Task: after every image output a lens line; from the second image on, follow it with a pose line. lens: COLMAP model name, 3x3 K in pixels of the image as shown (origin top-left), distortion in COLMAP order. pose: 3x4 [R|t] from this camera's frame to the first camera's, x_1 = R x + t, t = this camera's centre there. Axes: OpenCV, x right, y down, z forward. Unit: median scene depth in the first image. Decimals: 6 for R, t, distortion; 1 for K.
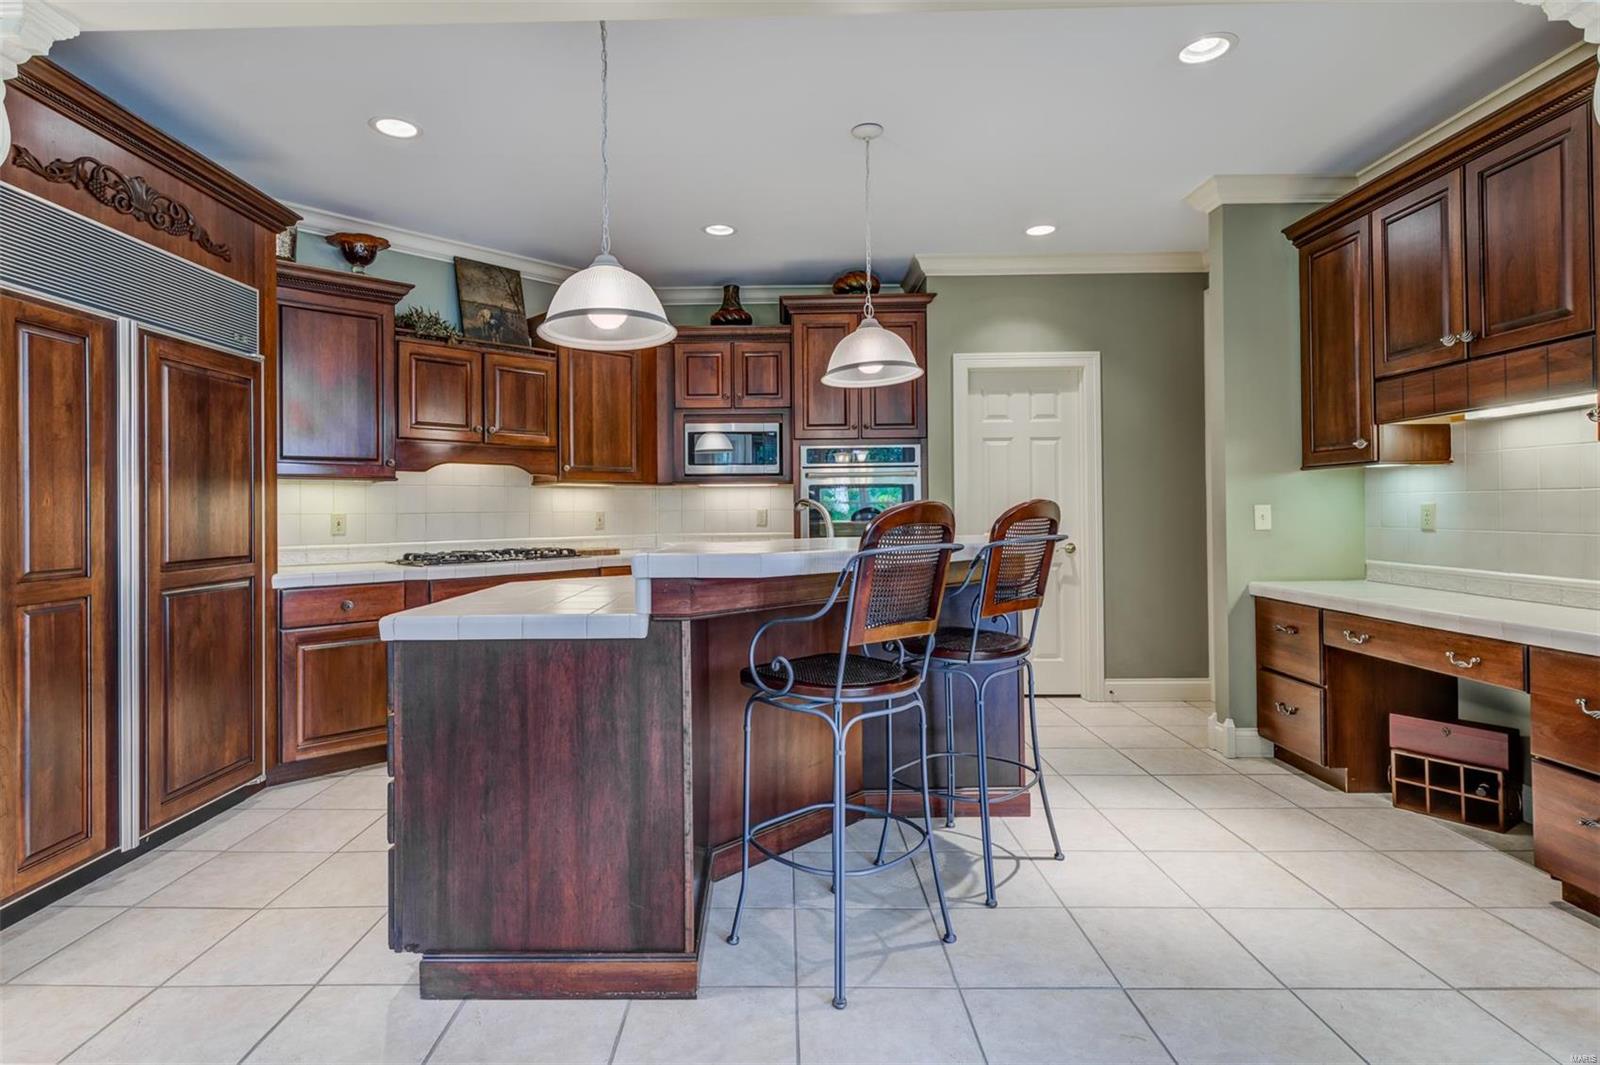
lens RADIAL K [[788.7, 0, 773.0], [0, 788.7, 512.2], [0, 0, 1]] dist [0.003637, -0.002267]
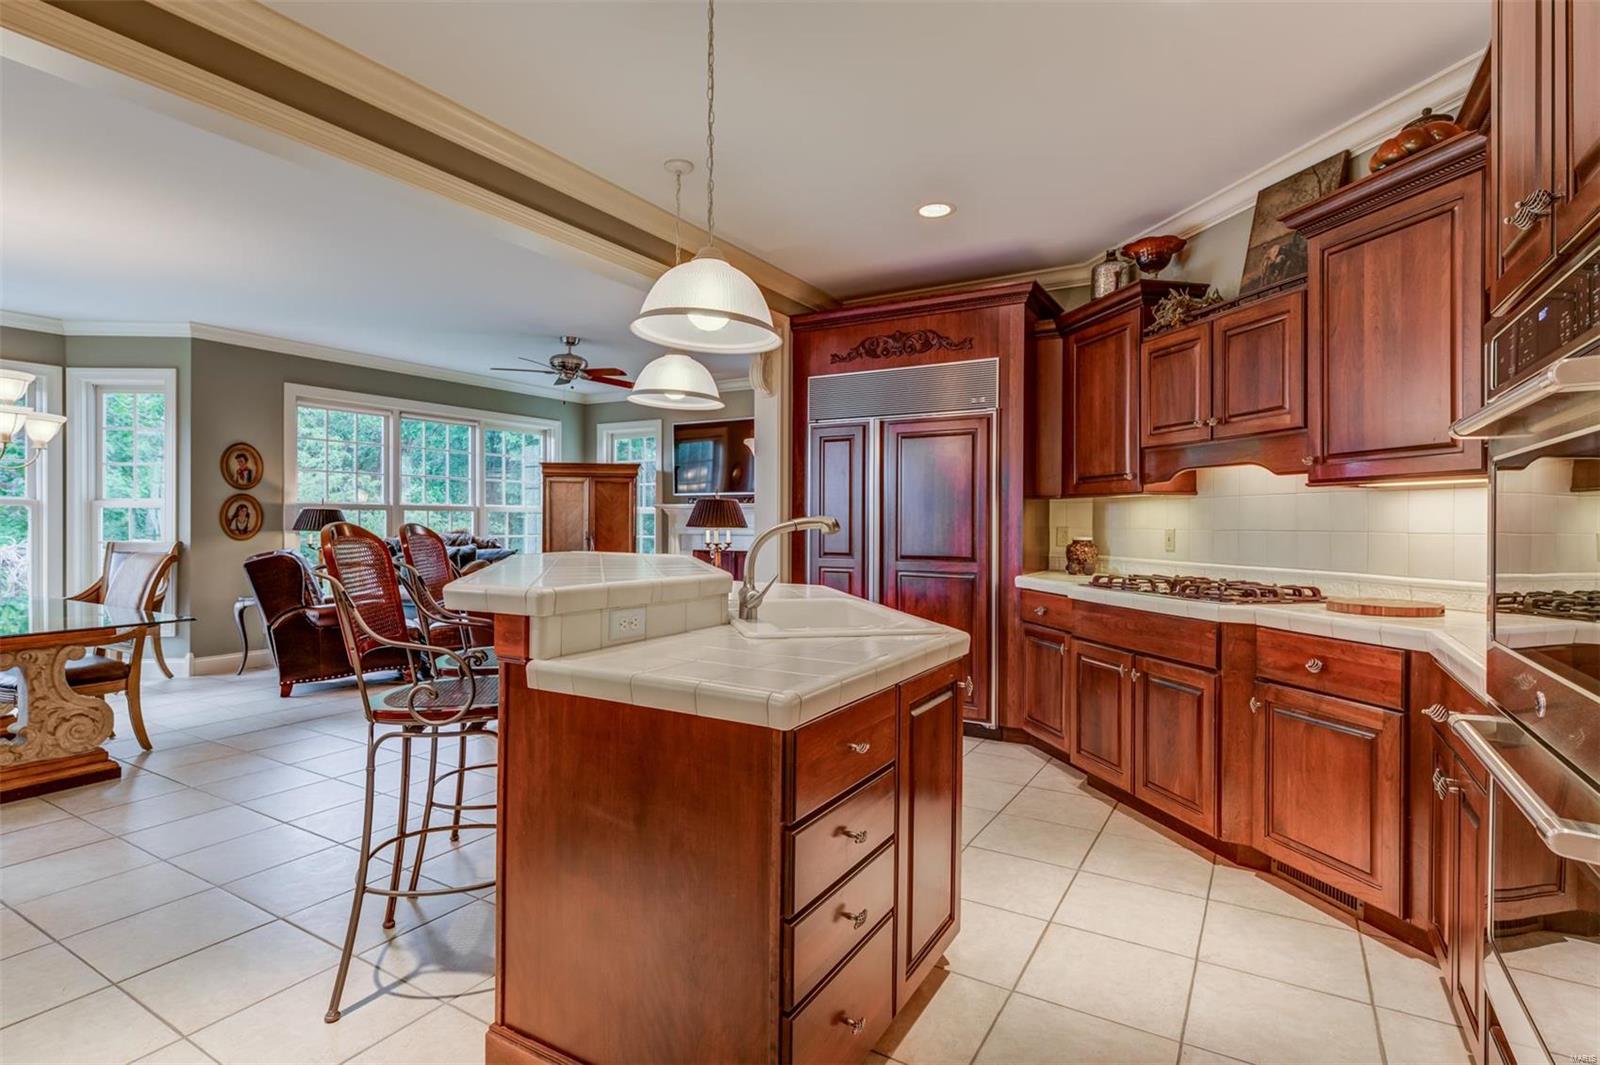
lens RADIAL K [[788.7, 0, 802.9], [0, 788.7, 523.2], [0, 0, 1]] dist [0.003637, -0.002267]
pose [[-0.500521, 0.010054, -0.865666, 0.449972], [-0.001885, 0.999918, 0.012703, -0.014362], [0.865722, 0.007990, -0.500461, 0.951684]]
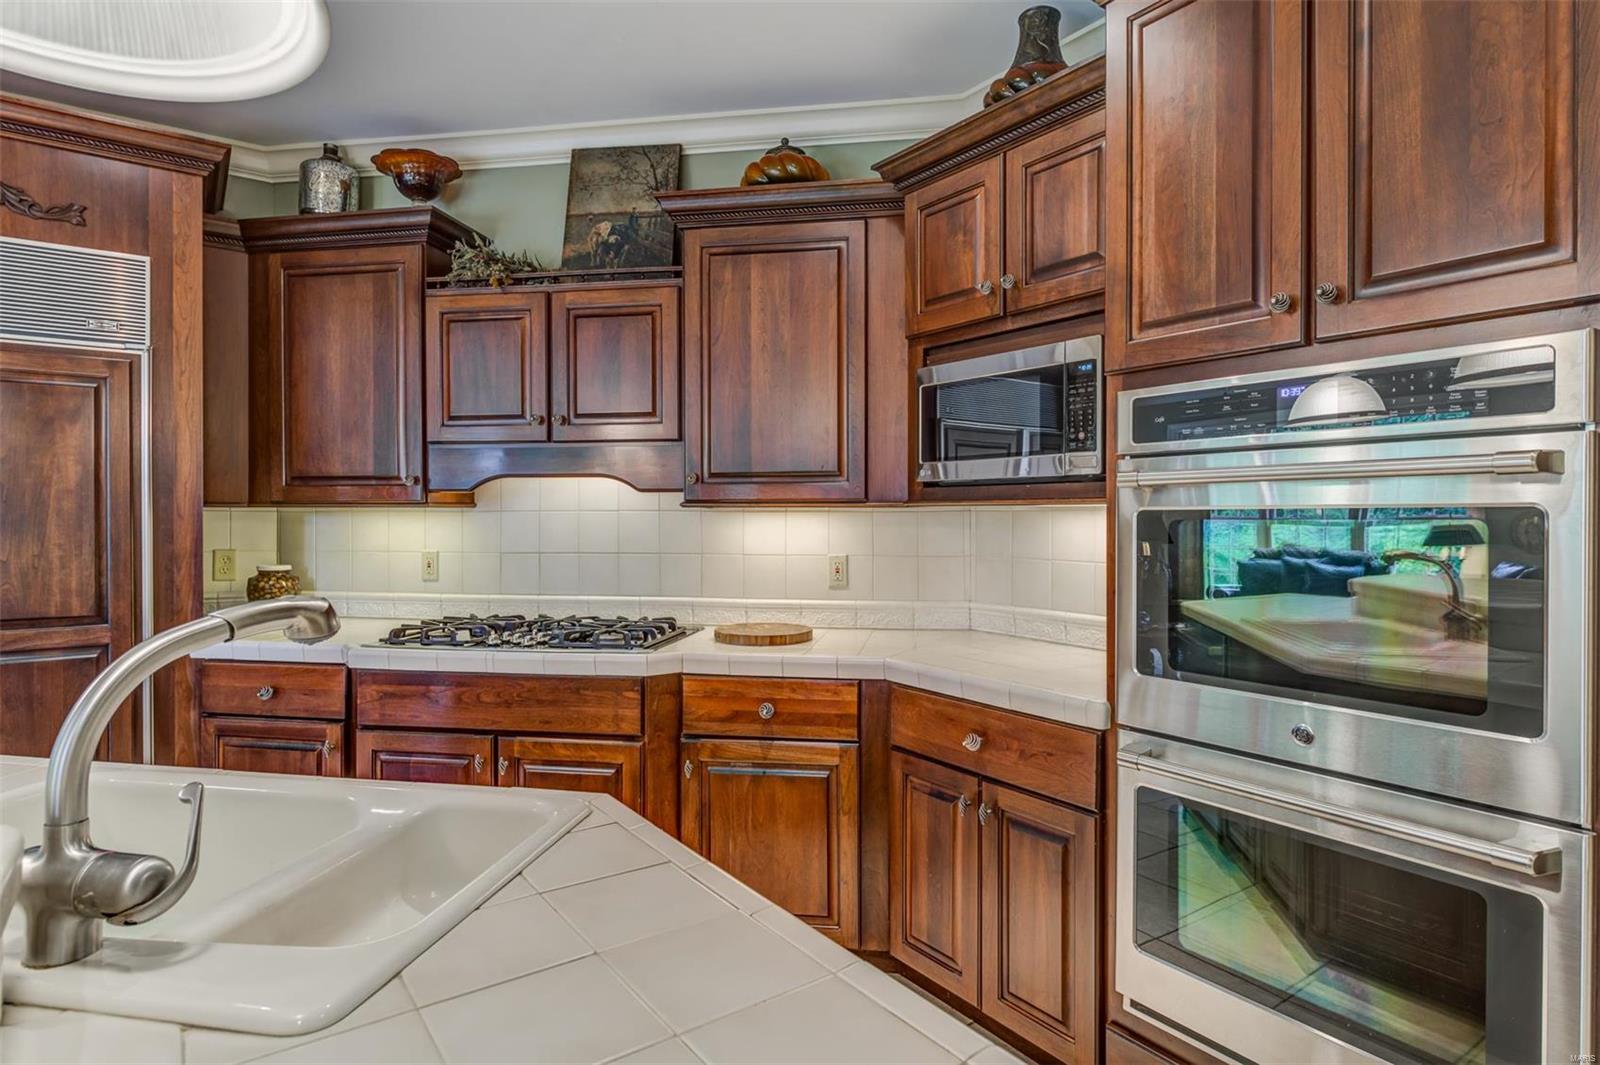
lens RADIAL K [[871.0, 0, 803.8], [0, 871.0, 524.5], [0, 0, 1]] dist [0.003381, 0.001473]
pose [[0.593676, 0.018102, -0.804500, 0.262246], [-0.009425, 0.999835, 0.015543, -0.033652], [0.804649, -0.001645, 0.593749, 0.695393]]
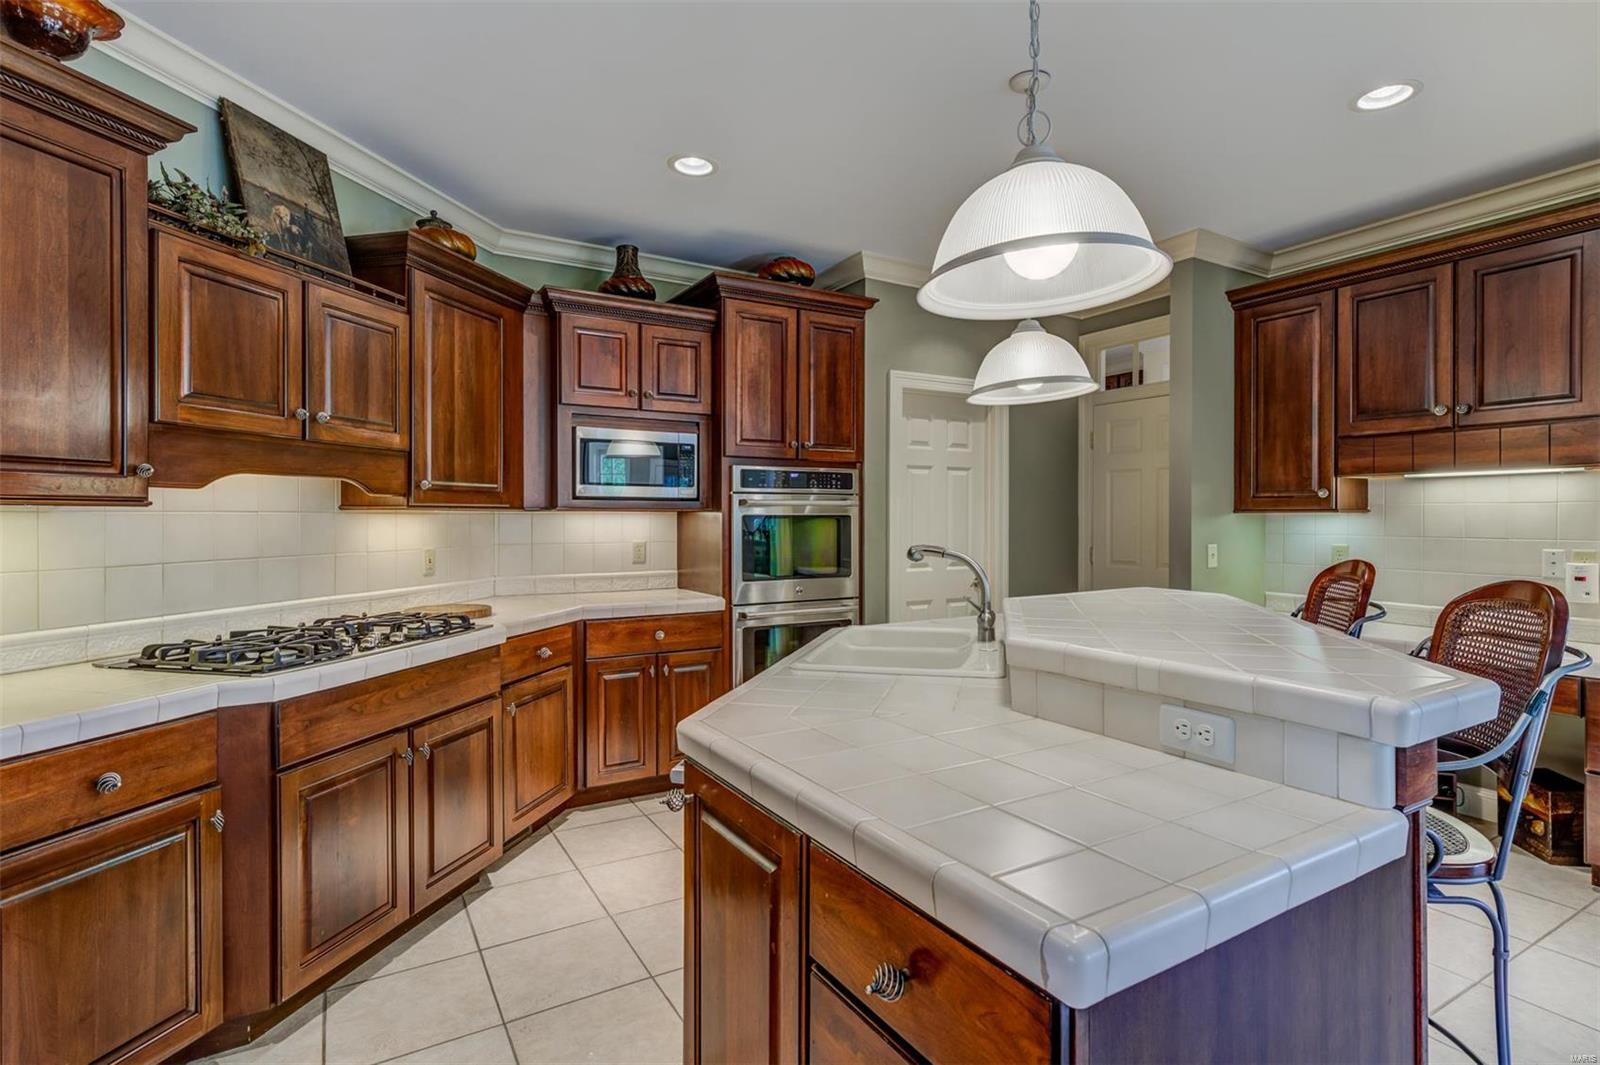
lens RADIAL K [[788.7, 0, 809.9], [0, 788.7, 522.9], [0, 0, 1]] dist [0.003637, -0.002267]
pose [[0.850653, 0.006018, 0.525693, -0.325222], [-0.006424, 0.999979, -0.001051, -0.026534], [-0.525688, -0.002483, 0.850674, 0.295560]]
